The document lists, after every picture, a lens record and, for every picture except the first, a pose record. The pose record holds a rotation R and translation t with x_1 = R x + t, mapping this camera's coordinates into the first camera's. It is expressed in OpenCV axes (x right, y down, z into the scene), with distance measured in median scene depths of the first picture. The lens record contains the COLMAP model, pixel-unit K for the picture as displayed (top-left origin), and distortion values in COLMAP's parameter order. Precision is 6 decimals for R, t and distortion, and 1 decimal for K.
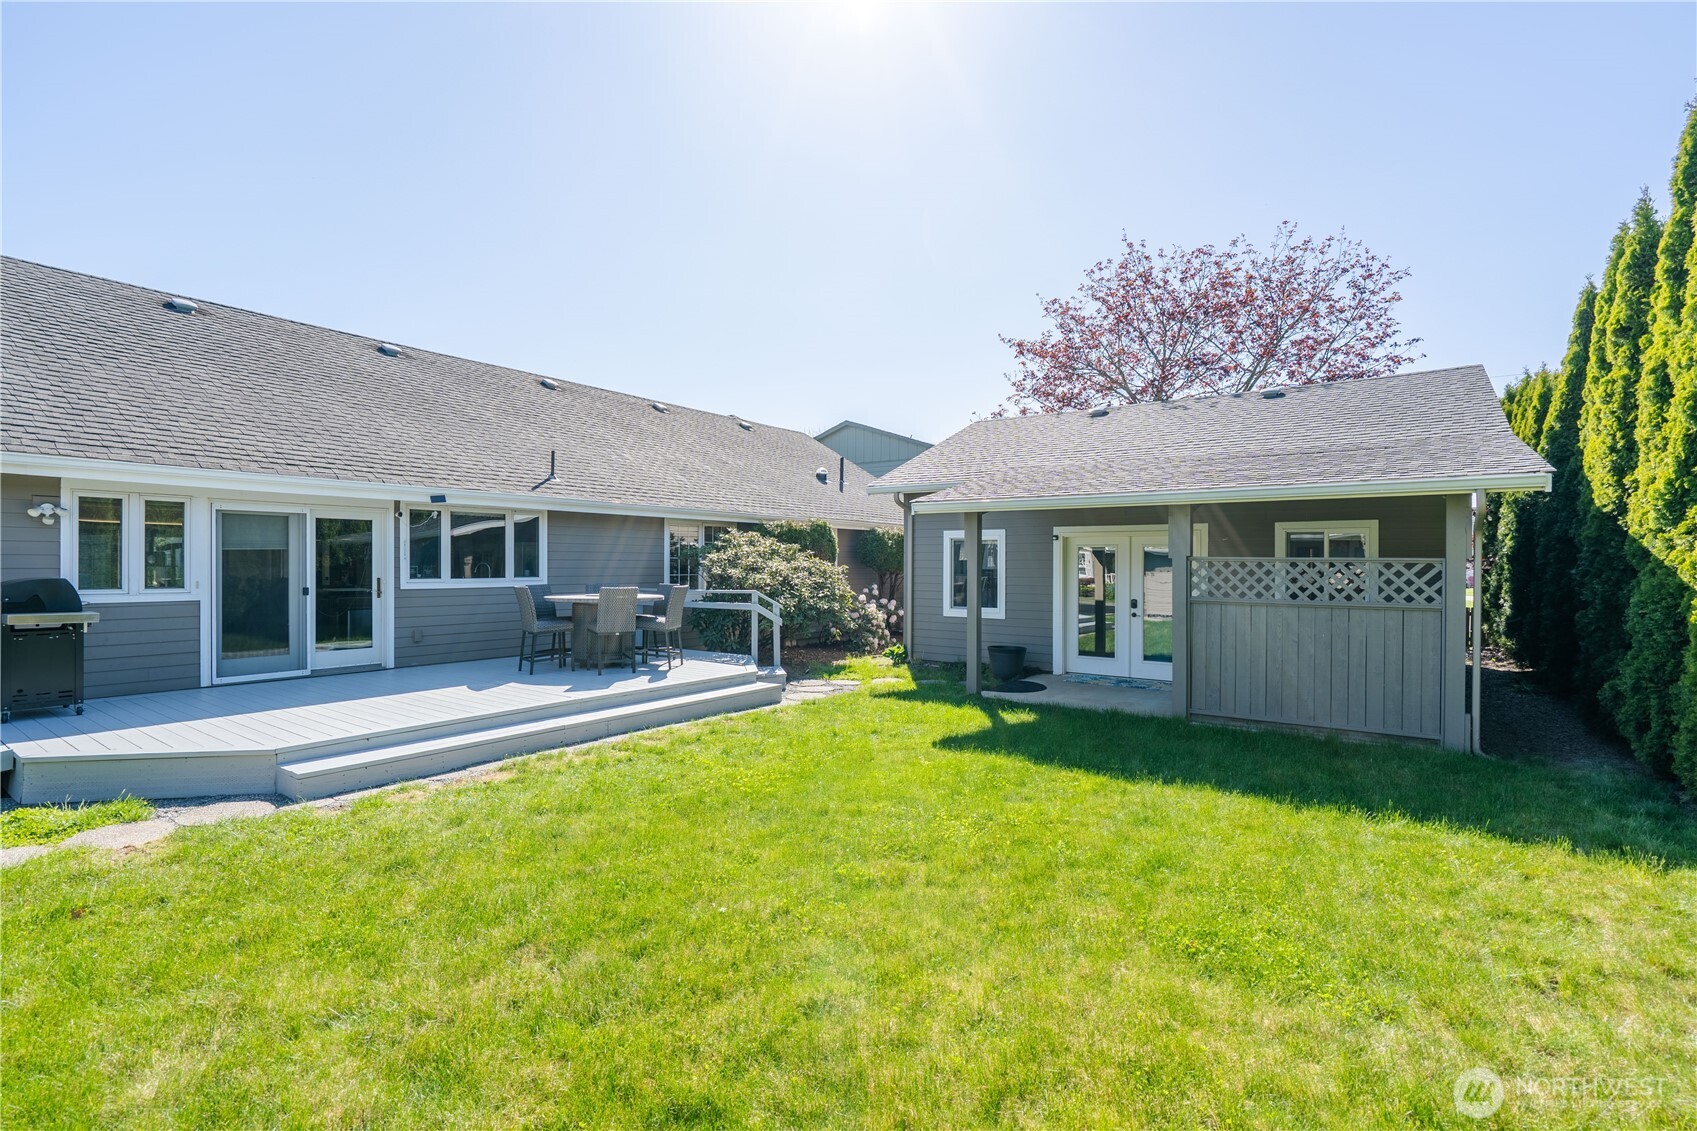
lens RADIAL K [[767.0, 0, 848.5], [0, 767.0, 565.5], [0, 0, 1]] dist [-0.001941, 0.000094]
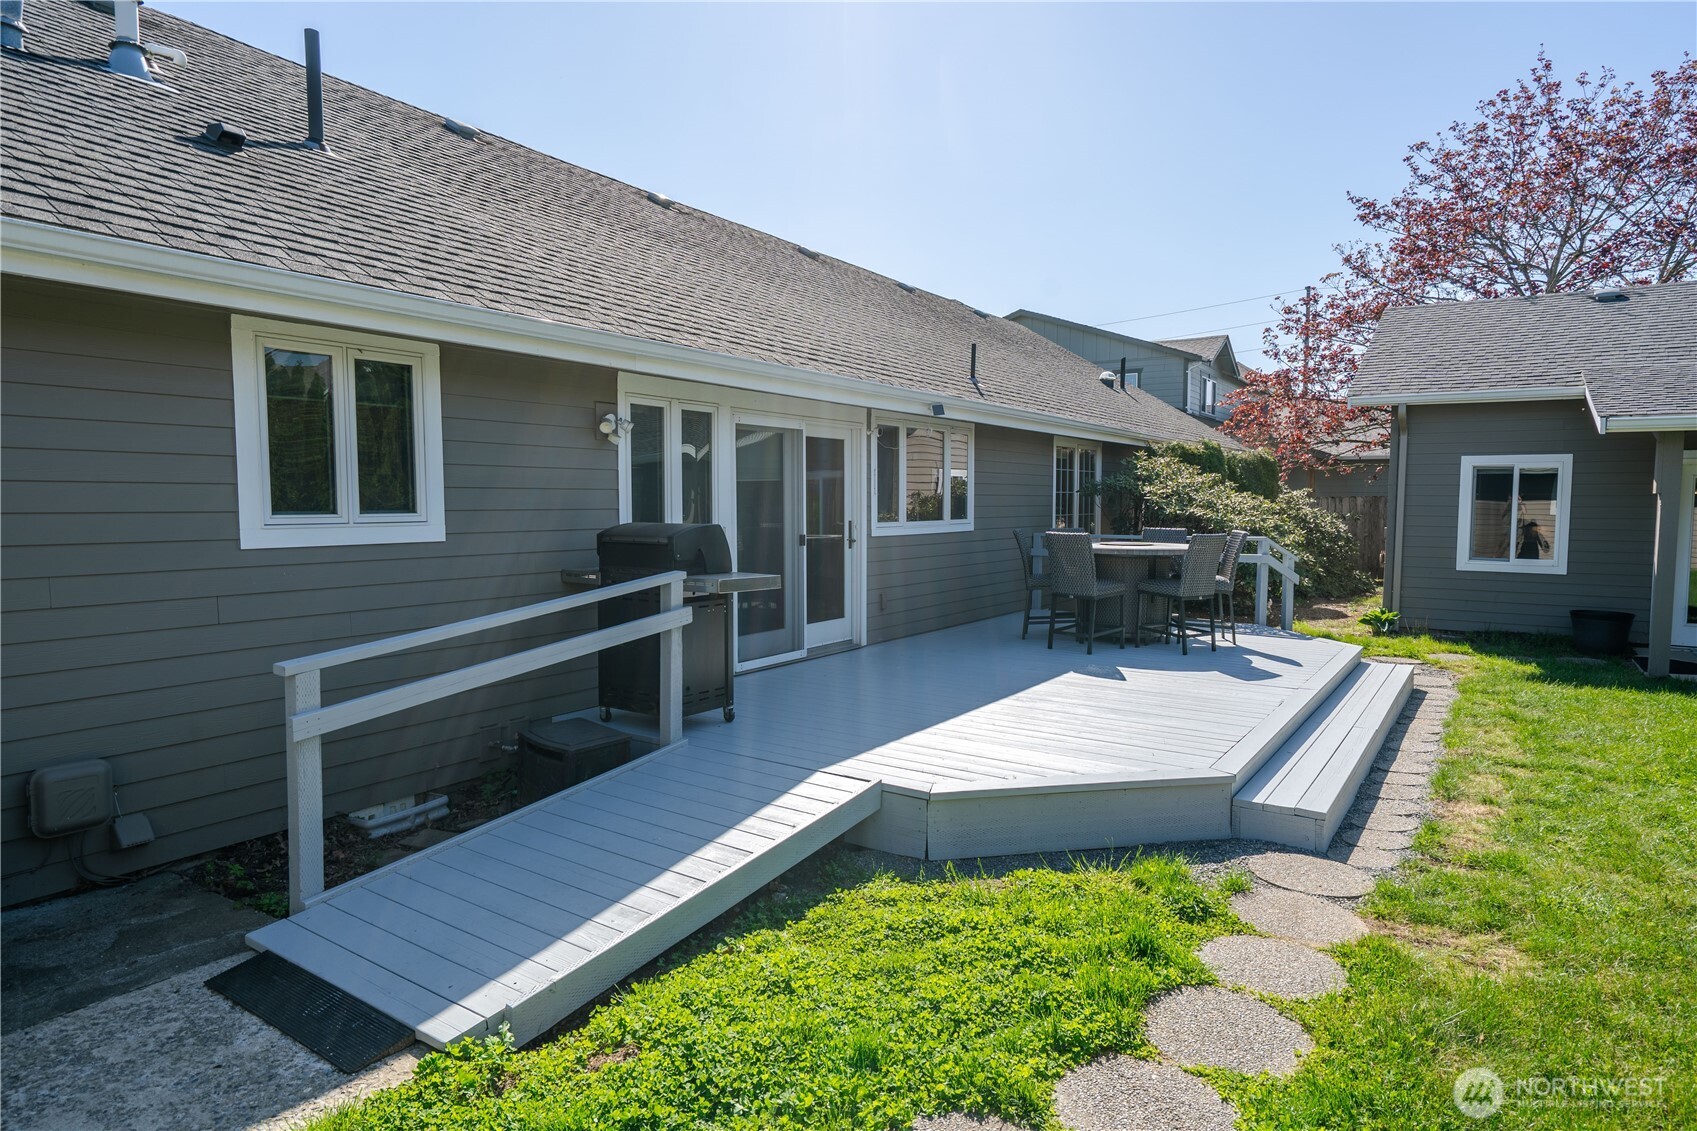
lens RADIAL K [[980.7, 0, 848.5], [0, 980.7, 565.5], [0, 0, 1]] dist [-0.000513, -0.000544]
pose [[0.999571, -0.001415, 0.029241, -0.645202], [-0.000618, 0.997588, 0.069413, -0.005941], [-0.029269, -0.069401, 0.997159, 0.084094]]
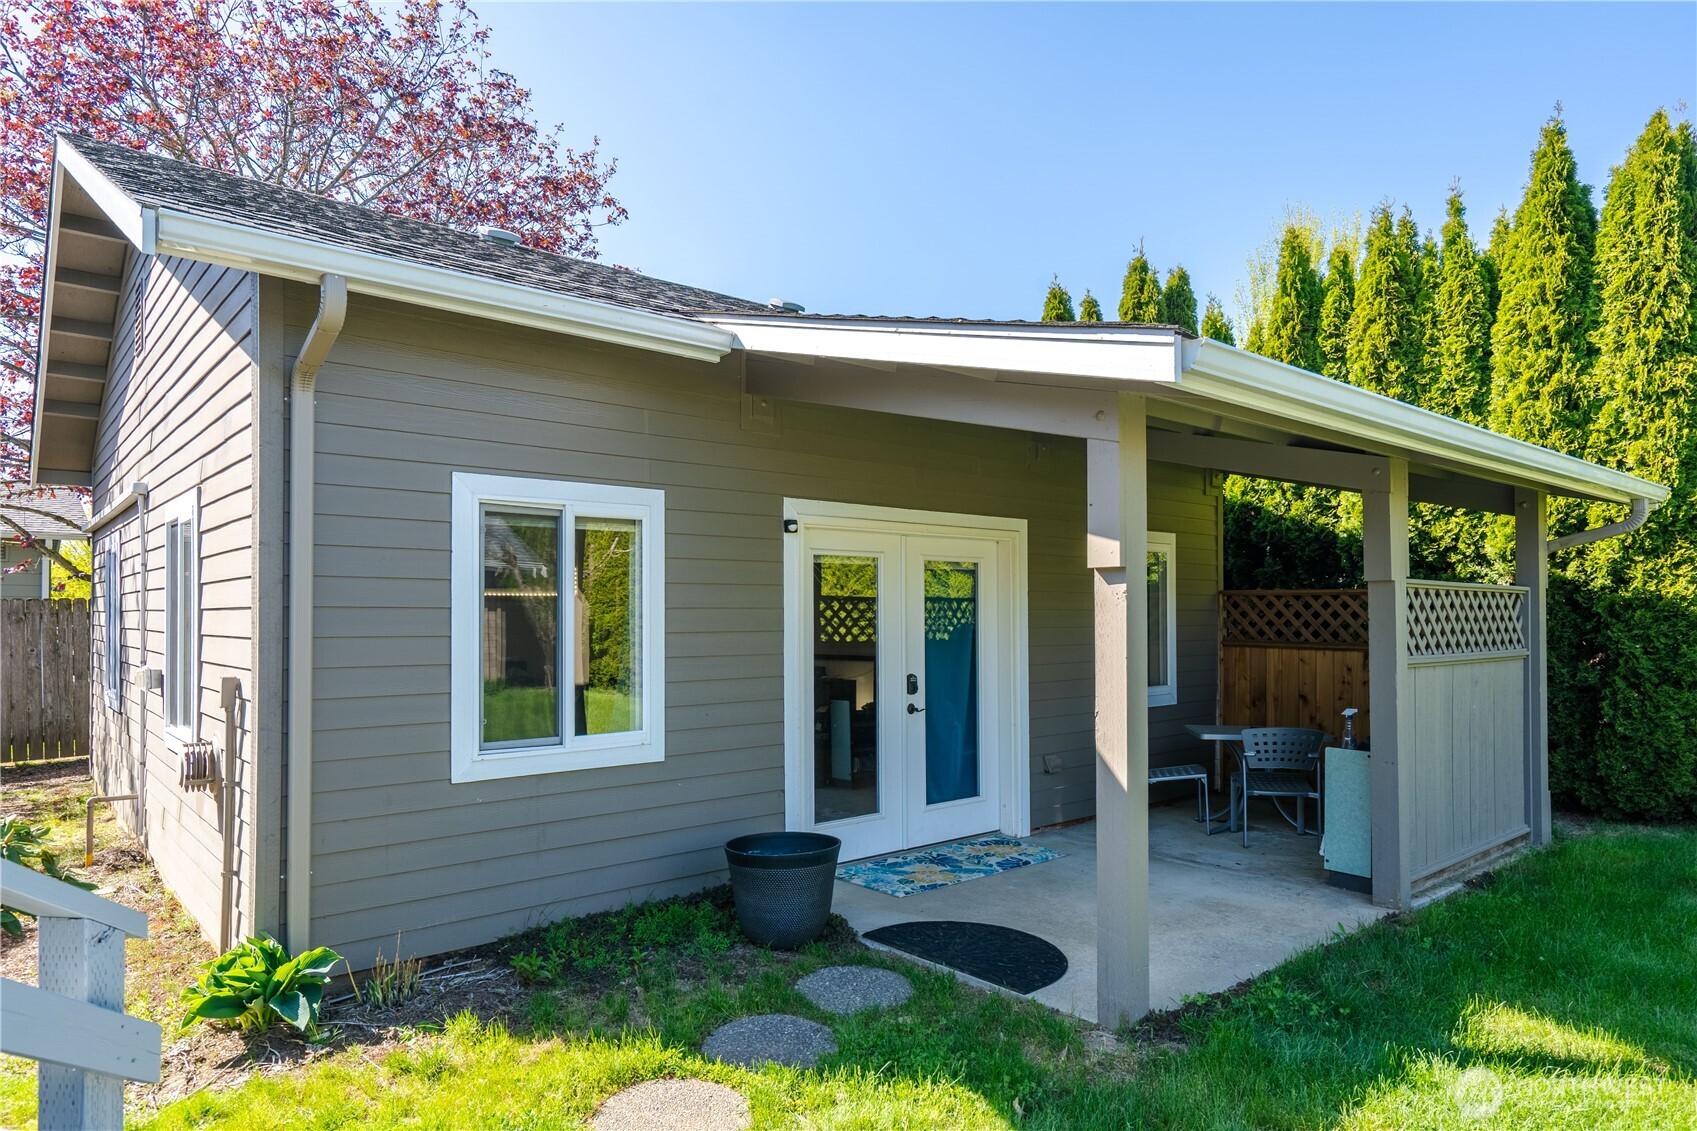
lens RADIAL K [[1021.0, 0, 846.6], [0, 1021.0, 596.0], [0, 0, 1]] dist [0.000908, 0.000453]
pose [[0.232285, 0.010335, 0.972593, -0.256781], [0.002939, 0.999932, -0.011327, 0.005021], [-0.972643, 0.005490, 0.232239, 1.010700]]
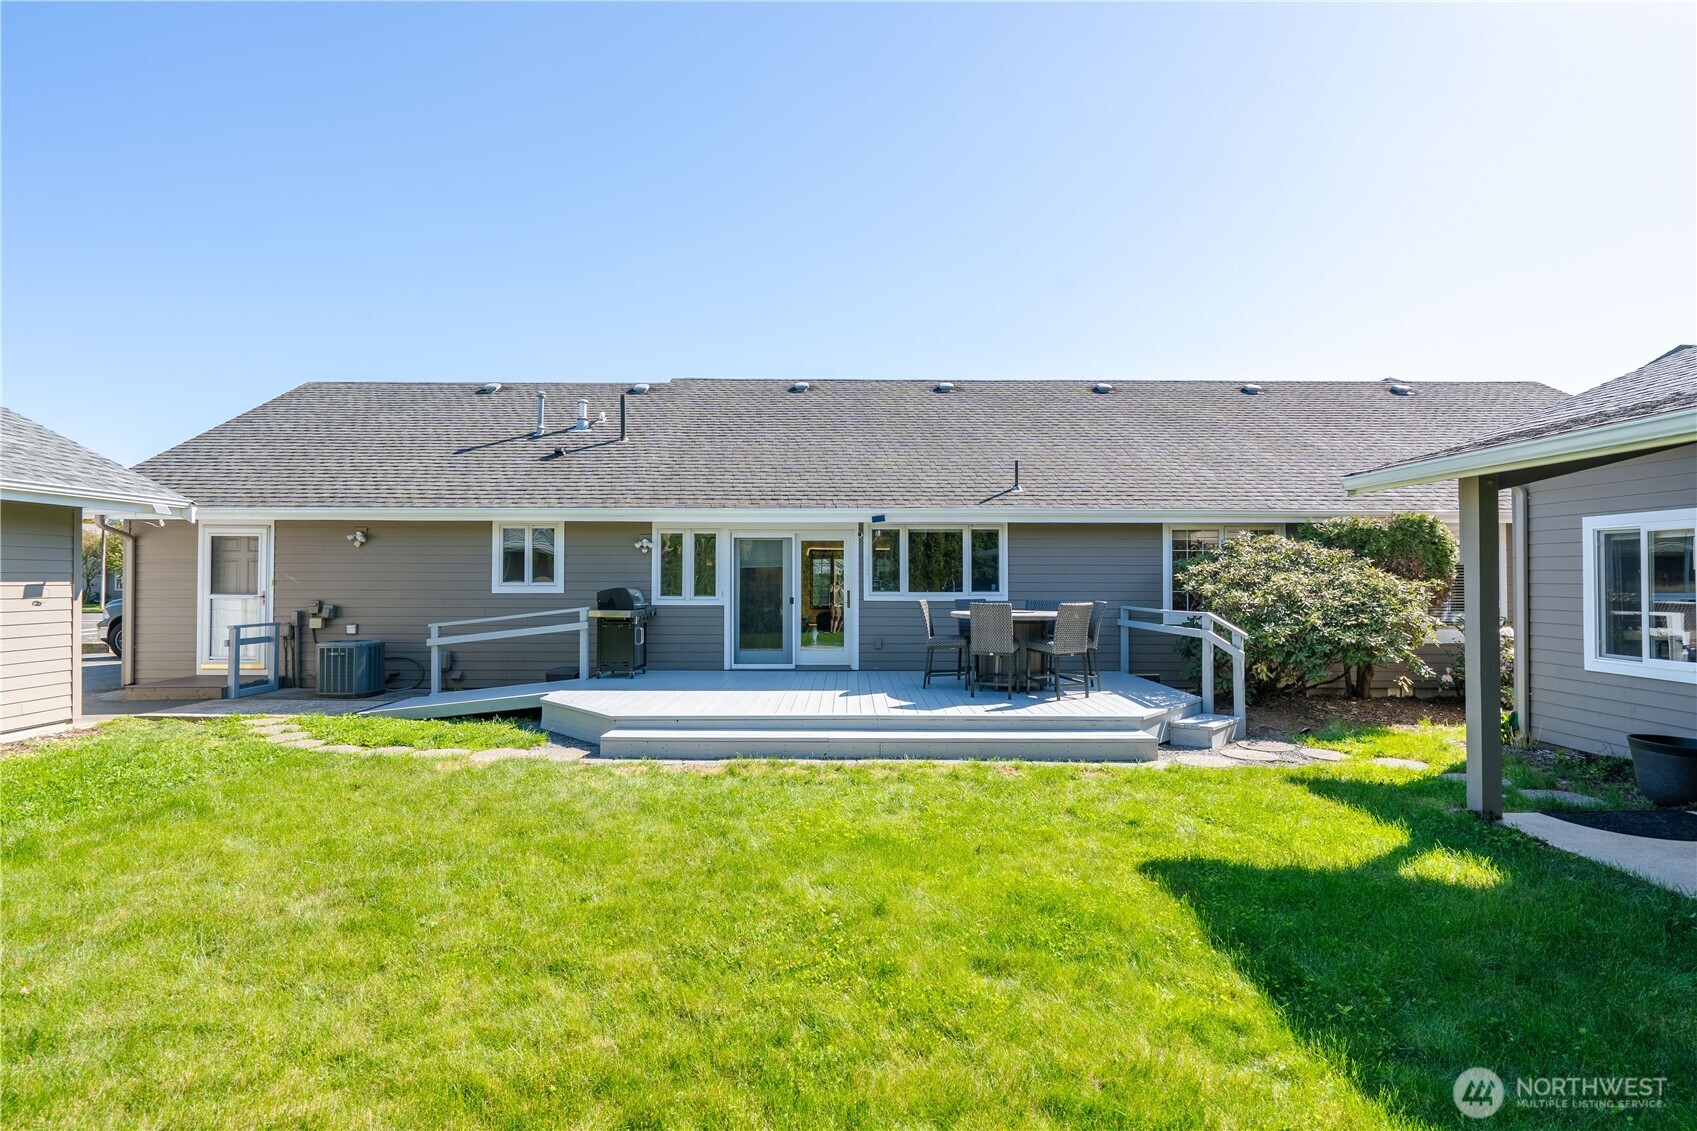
lens RADIAL K [[790.9, 0, 848.5], [0, 790.9, 565.5], [0, 0, 1]] dist [0.001238, 0.000216]
pose [[0.590459, -0.016696, -0.806895, 0.353110], [-0.000406, 0.999780, -0.020984, 0.003263], [0.807068, 0.012717, 0.590322, 0.296341]]
